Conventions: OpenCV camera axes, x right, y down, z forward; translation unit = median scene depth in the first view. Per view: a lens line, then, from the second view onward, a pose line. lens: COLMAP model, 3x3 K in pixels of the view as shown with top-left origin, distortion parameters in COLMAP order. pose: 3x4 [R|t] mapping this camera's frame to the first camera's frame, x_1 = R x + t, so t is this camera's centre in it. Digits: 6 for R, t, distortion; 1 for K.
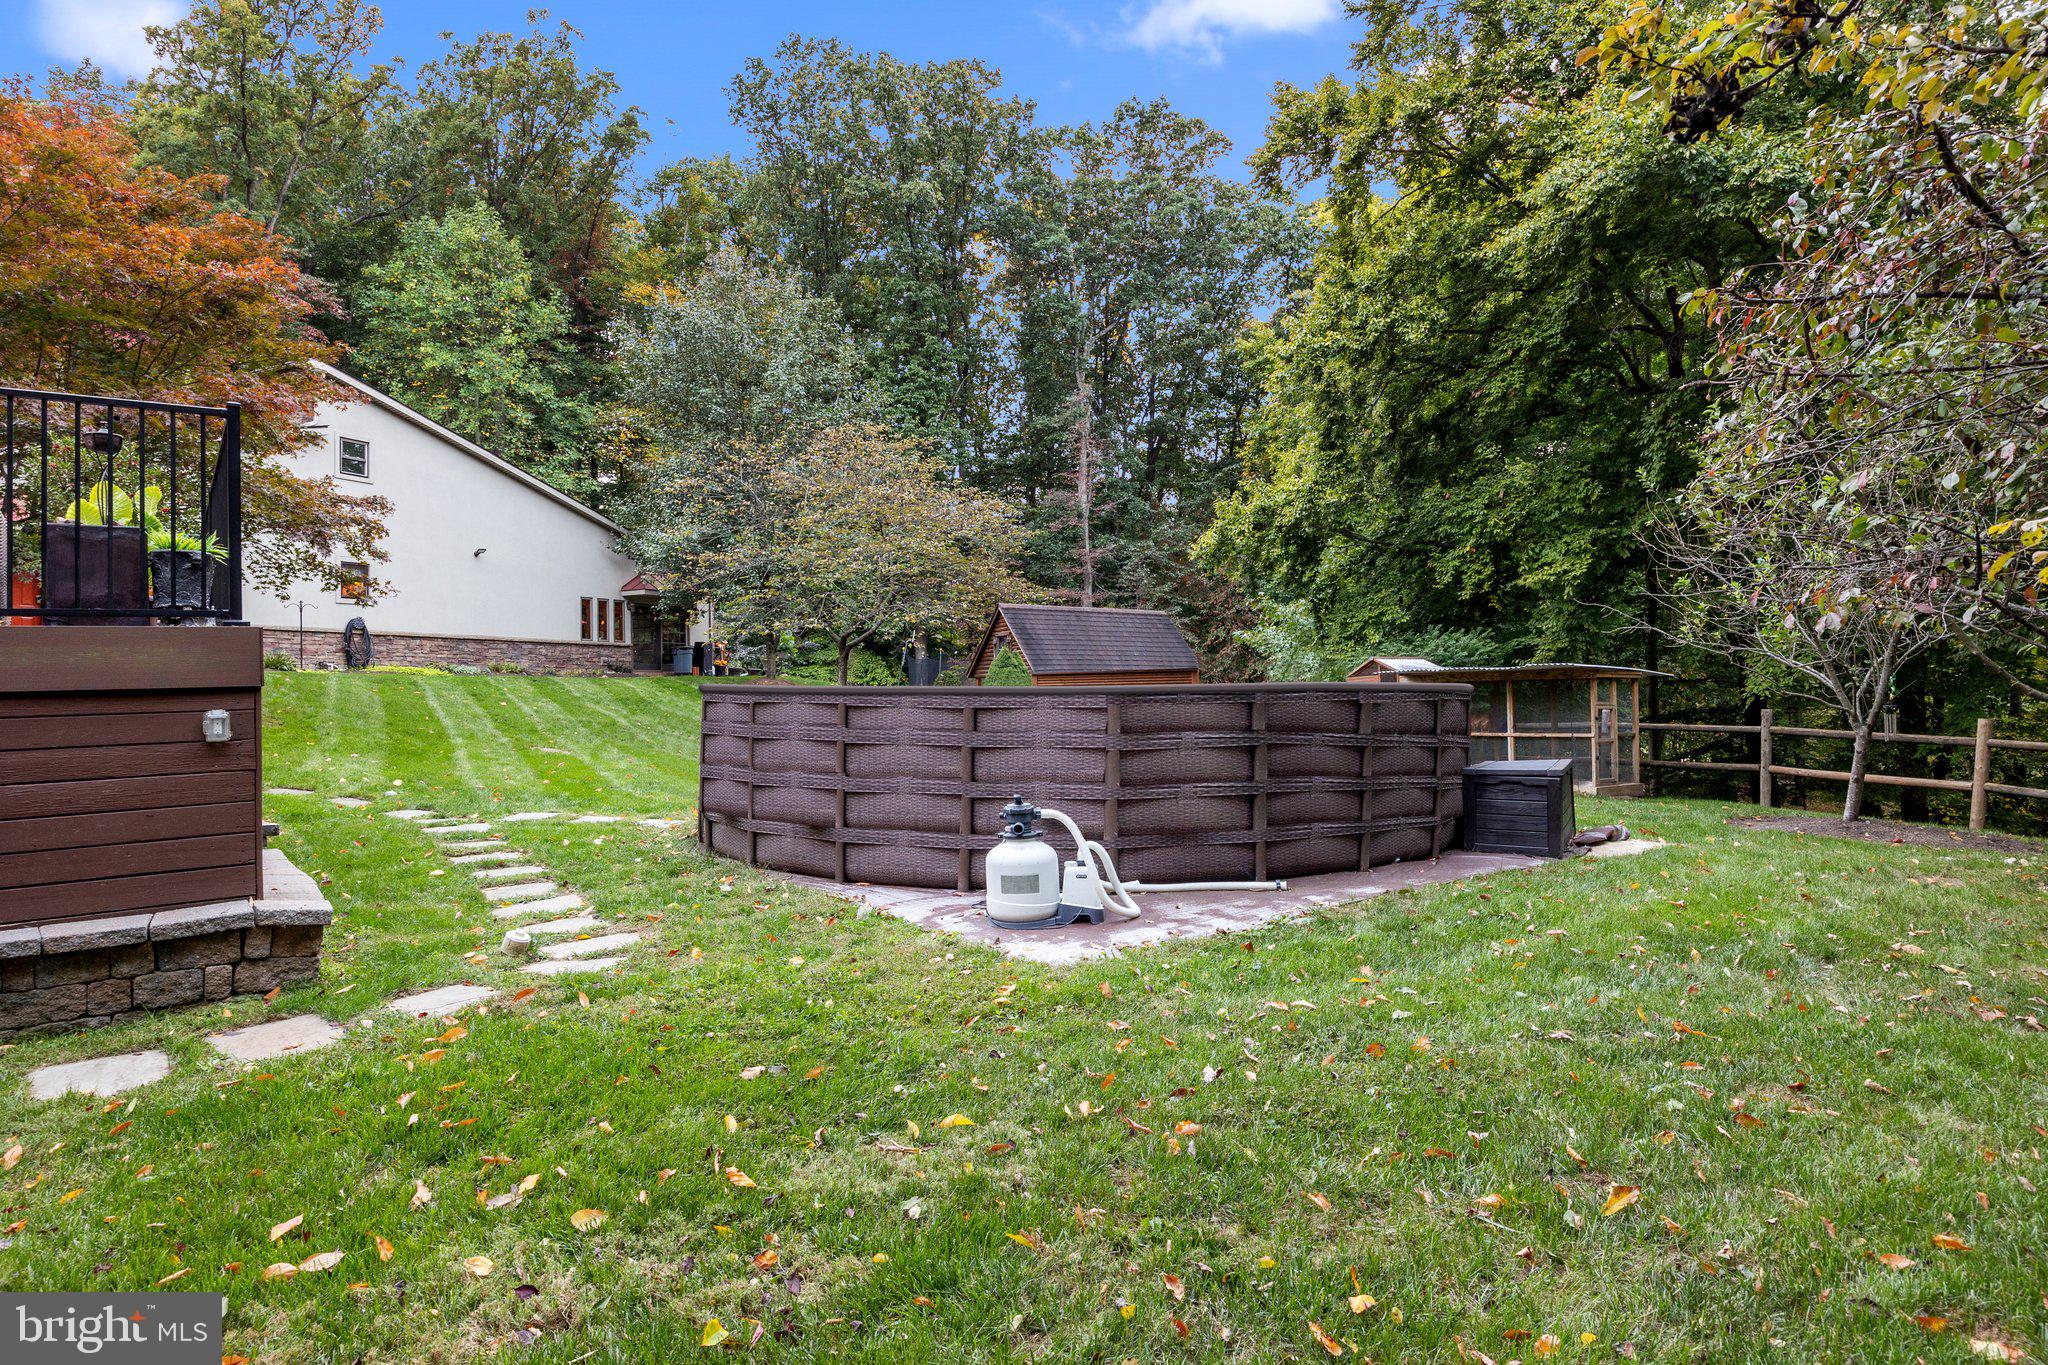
lens RADIAL K [[1195.4, 0, 1024.0], [0, 1195.4, 682.5], [0, 0, 1]] dist [0.000800, 0.000180]
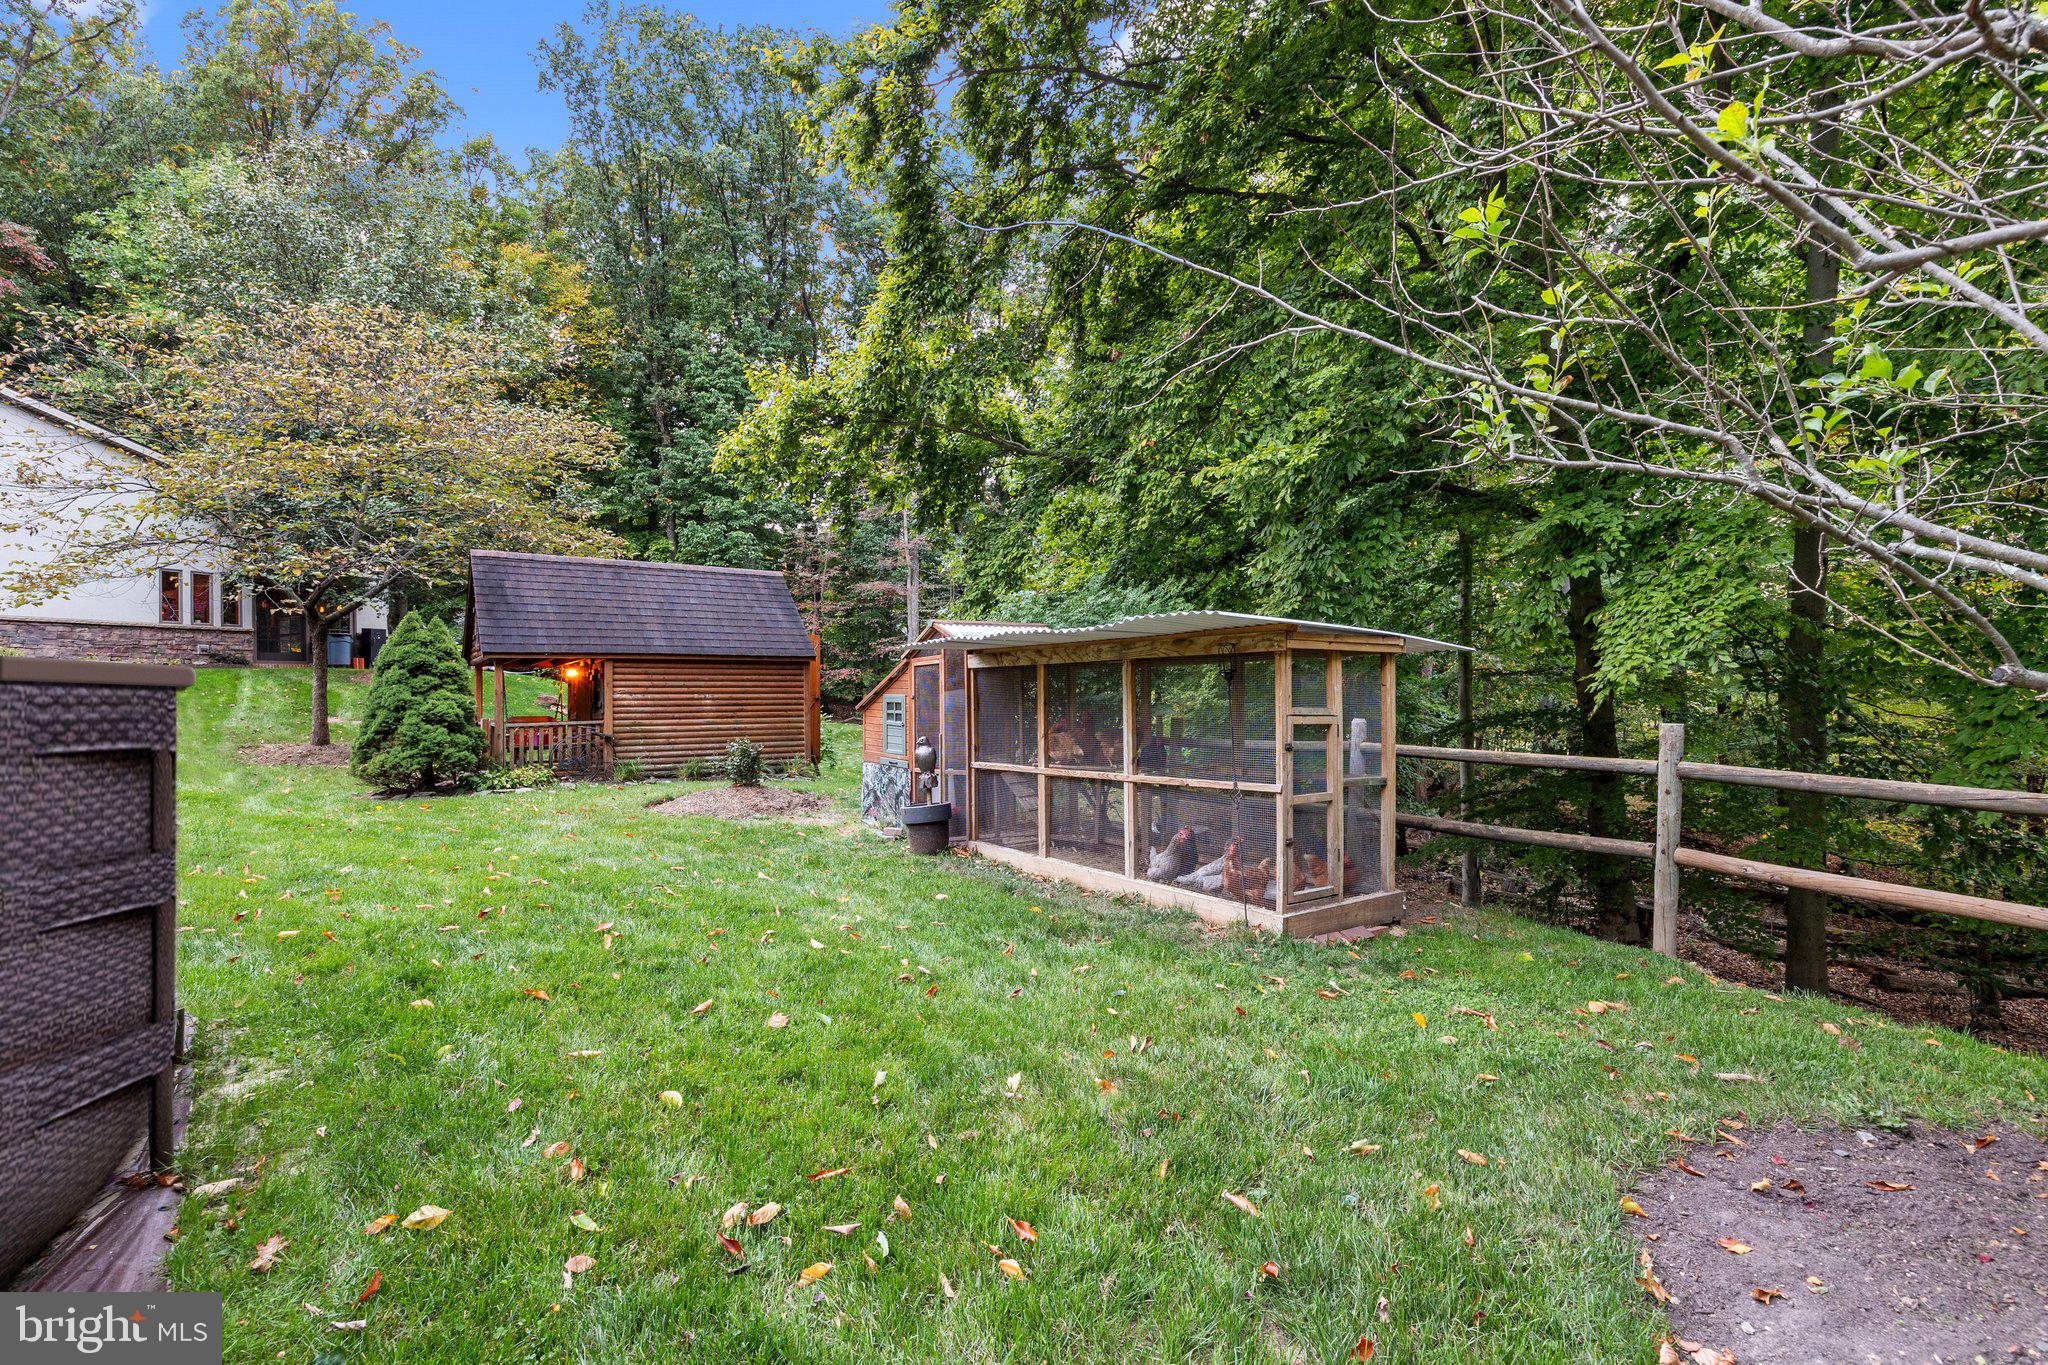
lens RADIAL K [[1010.4, 0, 1024.0], [0, 1010.4, 682.5], [0, 0, 1]] dist [-0.000430, -0.000047]
pose [[0.998378, 0.000859, 0.056926, 0.280252], [-0.000890, 0.999999, 0.000524, 0.005967], [-0.056926, -0.000574, 0.998378, 0.497982]]
